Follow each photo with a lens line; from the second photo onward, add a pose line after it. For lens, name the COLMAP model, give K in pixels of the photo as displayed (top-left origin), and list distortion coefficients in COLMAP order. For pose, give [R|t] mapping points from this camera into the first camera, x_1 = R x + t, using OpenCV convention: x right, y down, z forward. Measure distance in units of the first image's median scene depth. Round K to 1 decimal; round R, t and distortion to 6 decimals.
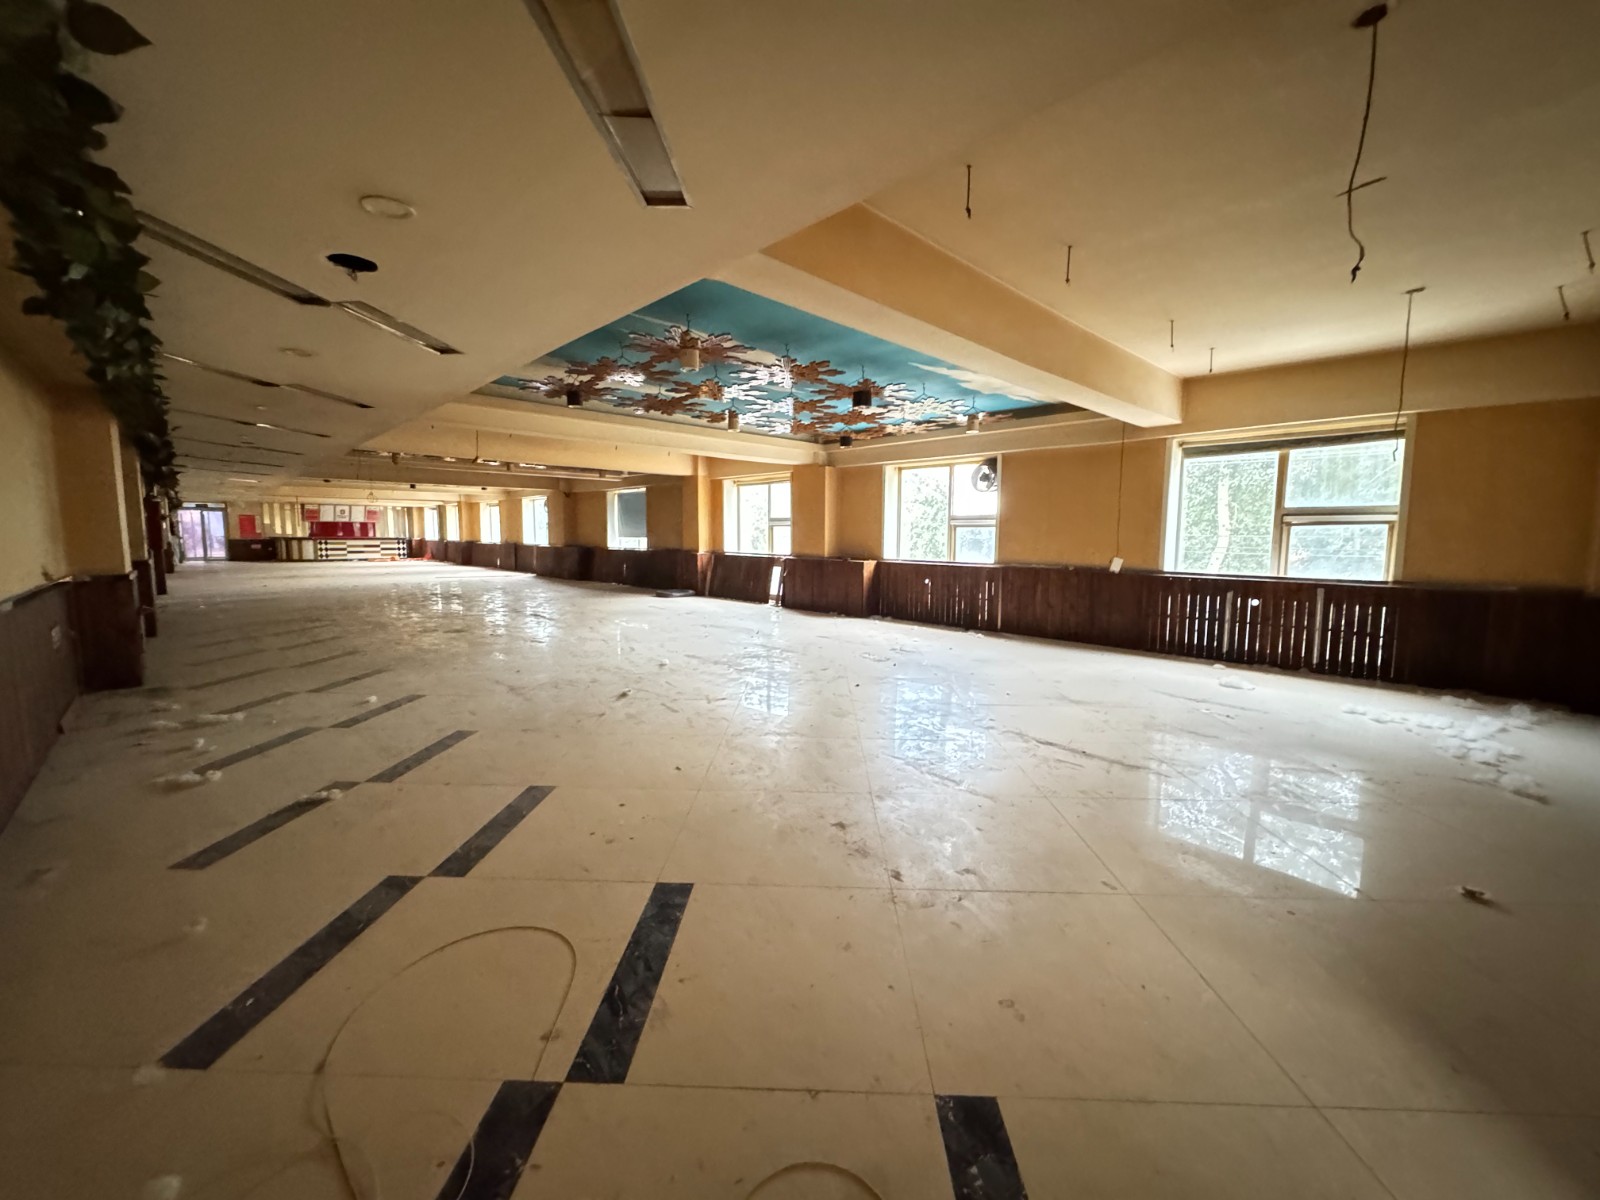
lens RADIAL K [[640.3, 0, 800.0], [0, 640.3, 600.0], [0, 0, 1]] dist [0.000155, 0.000070]
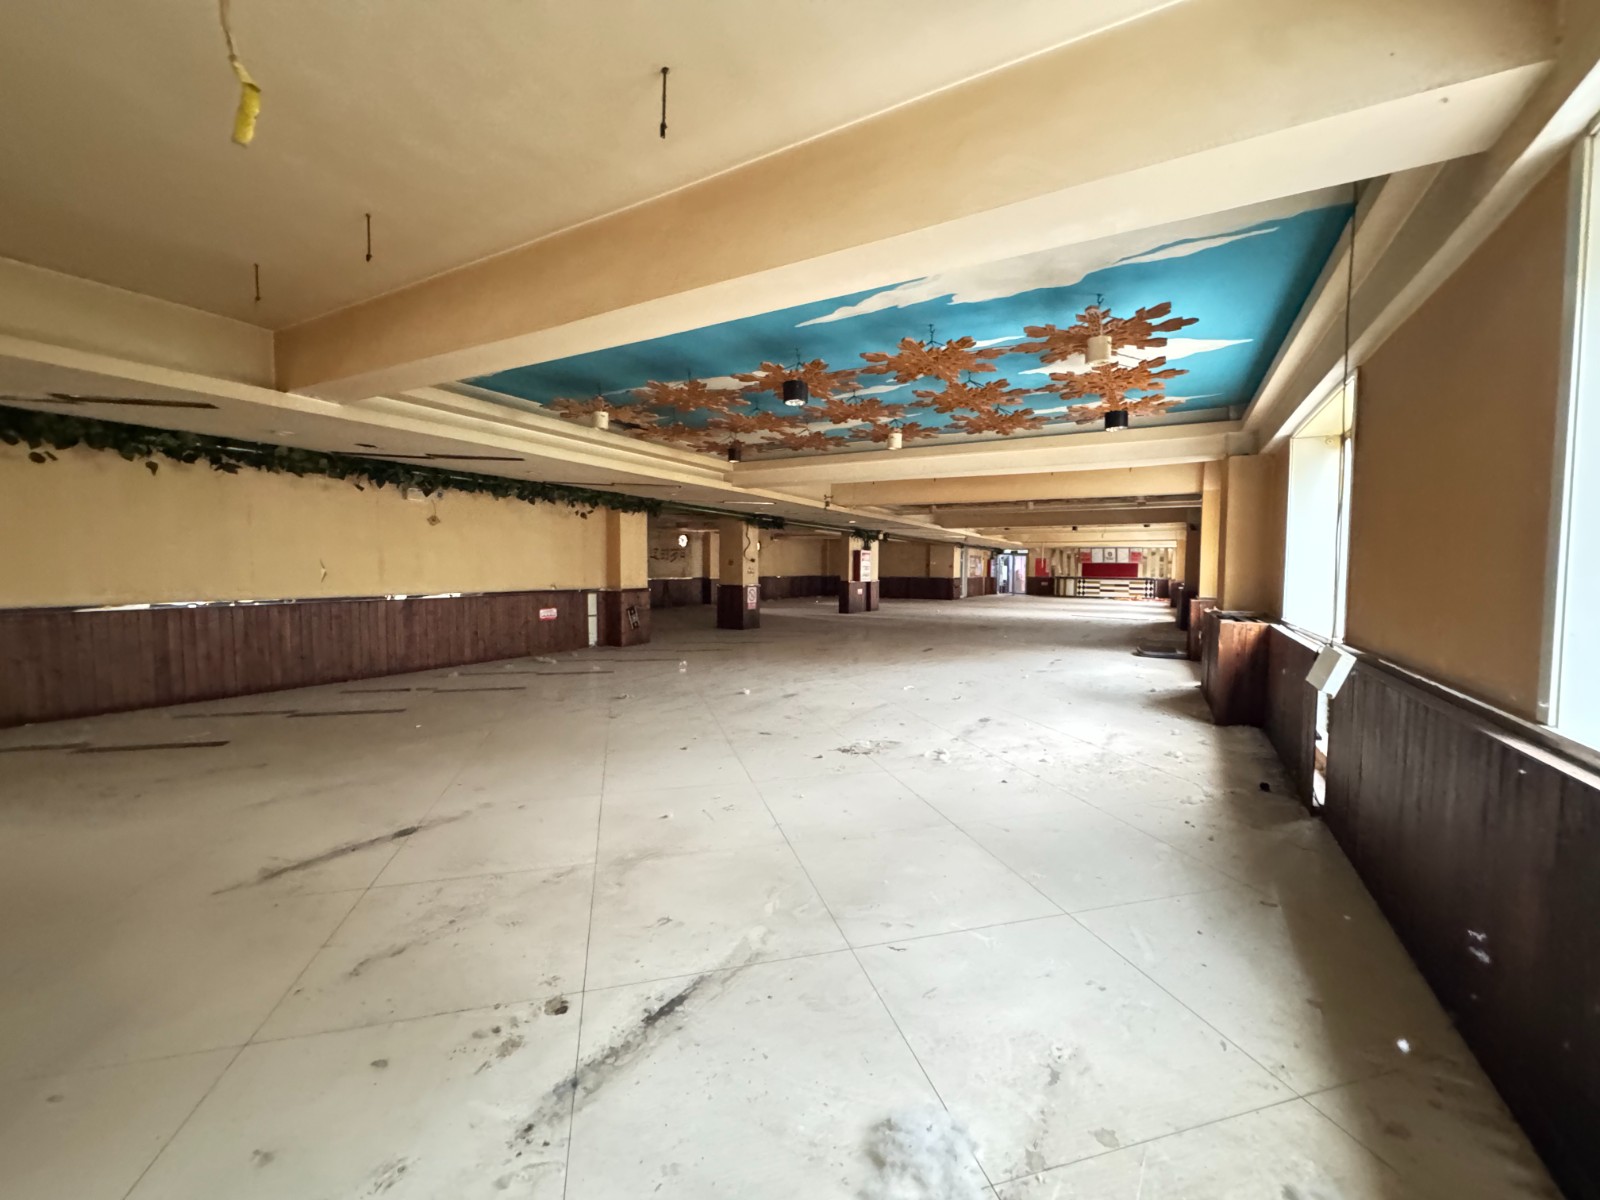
lens RADIAL K [[640.3, 0, 800.0], [0, 640.3, 600.0], [0, 0, 1]] dist [0.000155, 0.000070]
pose [[0.284866, 0.044570, -0.957531, 0.207799], [-0.107965, 0.994054, 0.014150, -0.018717], [0.952468, 0.099349, 0.287984, 0.198680]]
